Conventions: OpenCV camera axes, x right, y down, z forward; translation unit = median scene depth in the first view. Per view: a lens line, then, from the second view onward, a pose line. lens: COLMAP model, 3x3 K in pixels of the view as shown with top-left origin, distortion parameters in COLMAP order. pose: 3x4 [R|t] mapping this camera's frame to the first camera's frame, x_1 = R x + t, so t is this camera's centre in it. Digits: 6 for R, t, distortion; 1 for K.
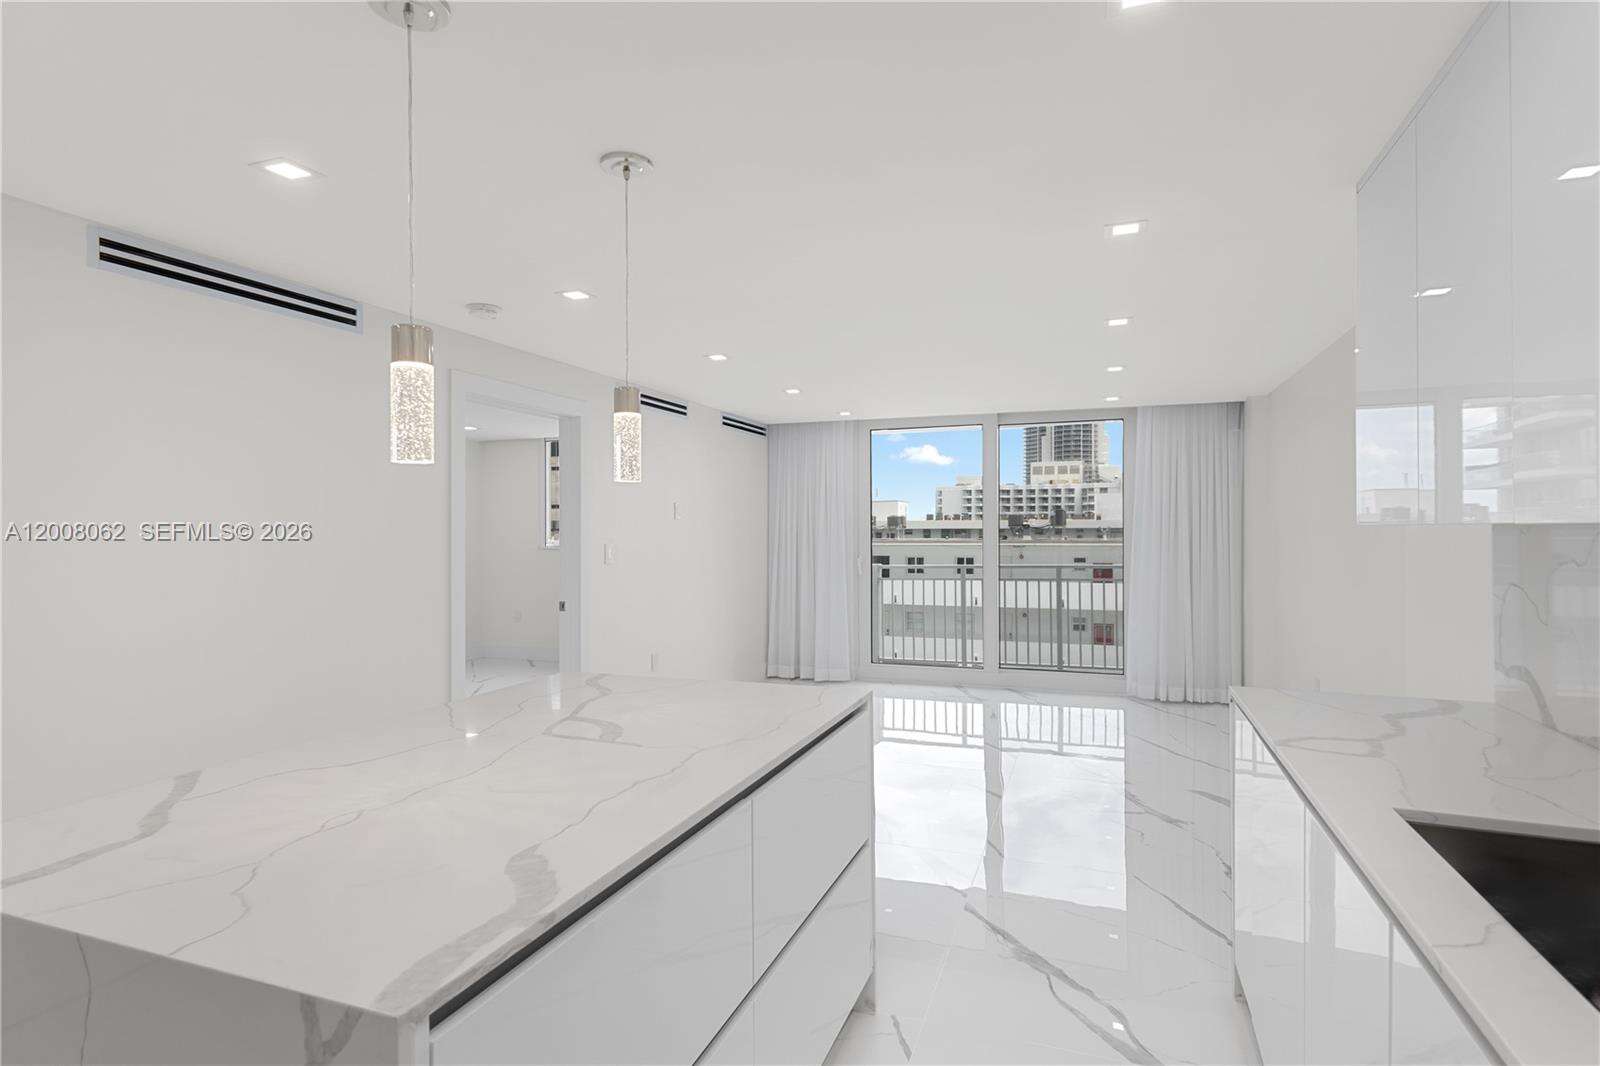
lens RADIAL K [[823.5, 0, 797.9], [0, 823.5, 522.2], [0, 0, 1]] dist [0.003390, 0.000461]
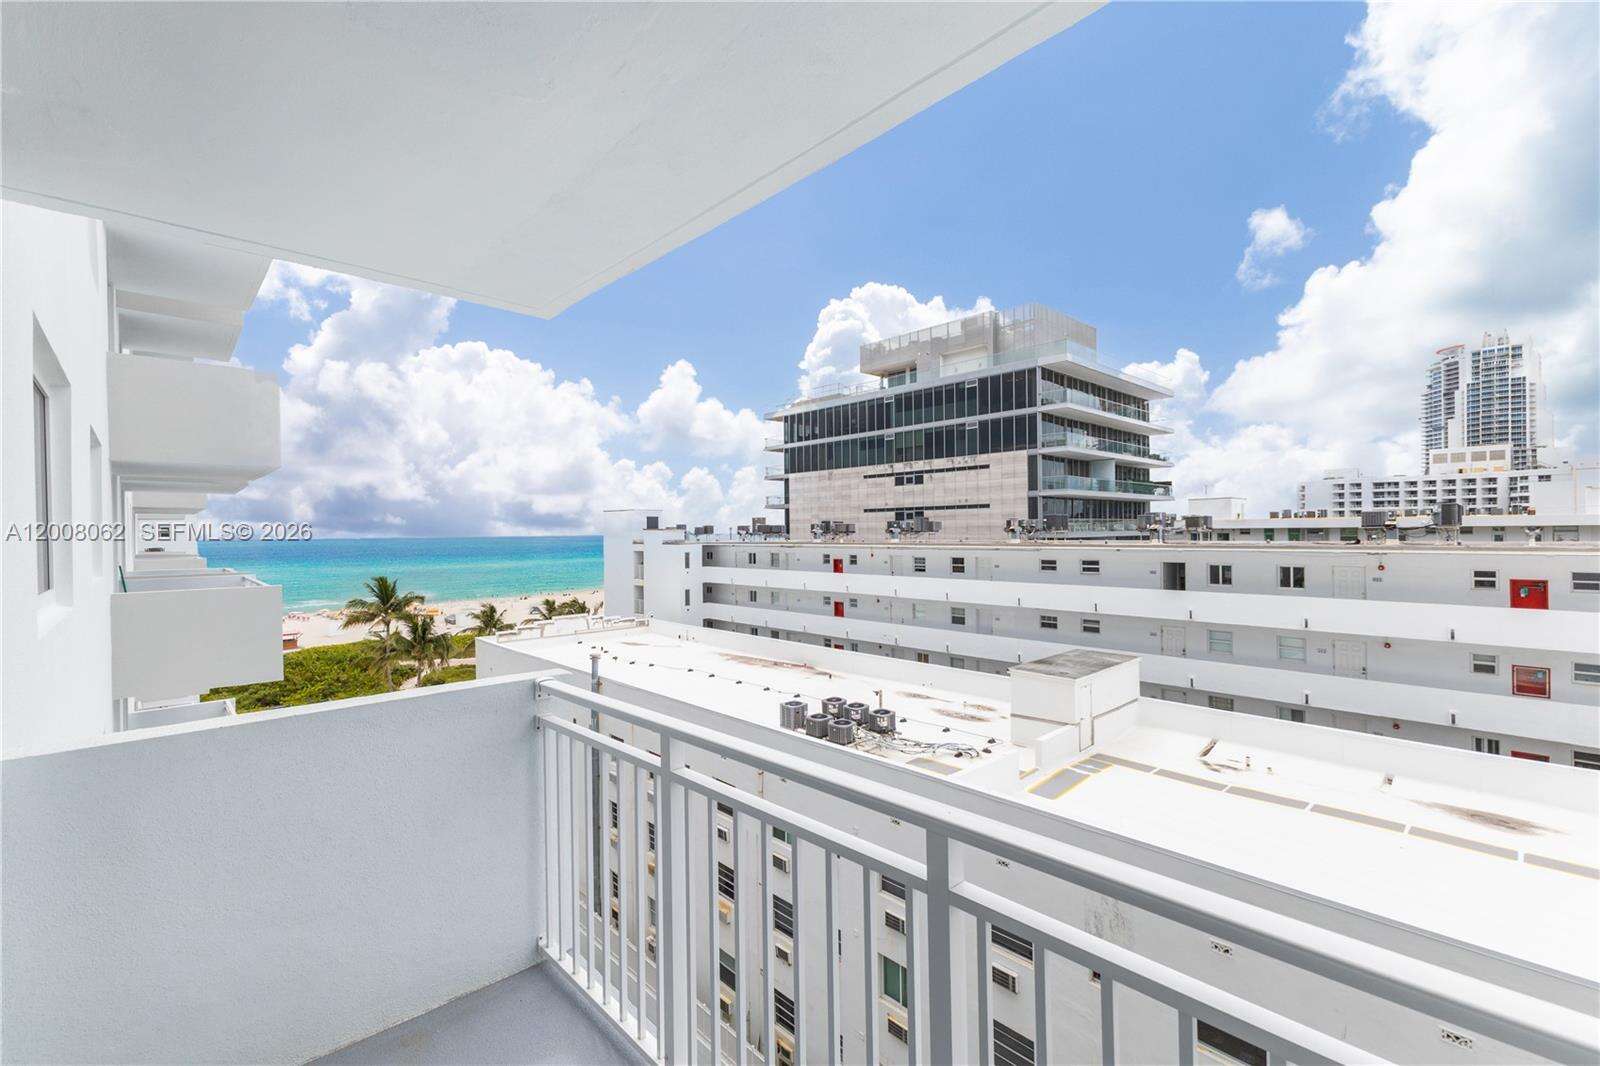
lens RADIAL K [[694.3, 0, 795.2], [0, 694.3, 529.5], [0, 0, 1]] dist [0.002012, -0.000678]
pose [[0.891630, -0.007147, -0.452708, 0.039552], [0.011473, 0.999911, 0.006811, -0.001527], [0.452619, -0.011266, 0.891633, 0.093324]]
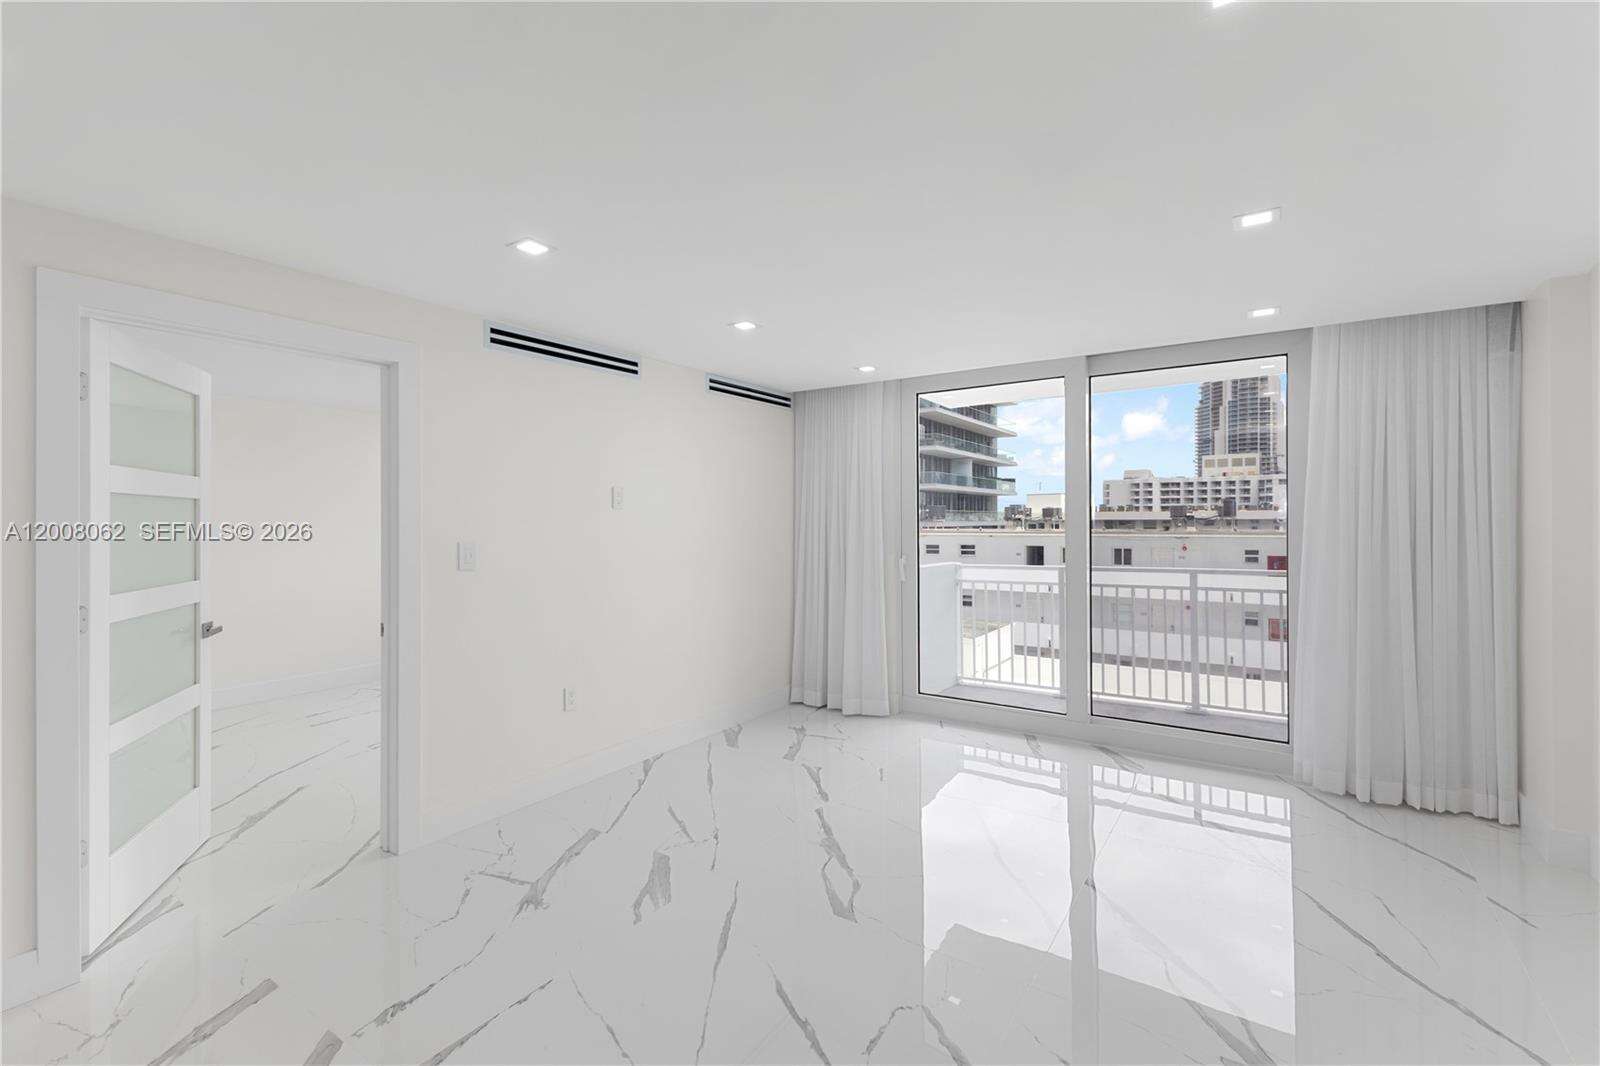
lens RADIAL K [[705.0, 0, 789.0], [0, 705.0, 515.5], [0, 0, 1]] dist [0.002013, -0.000257]
pose [[0.967339, -0.002246, -0.253476, 0.013482], [0.002650, 0.999996, 0.001251, 0.000209], [0.253472, -0.001881, 0.967341, 0.031427]]
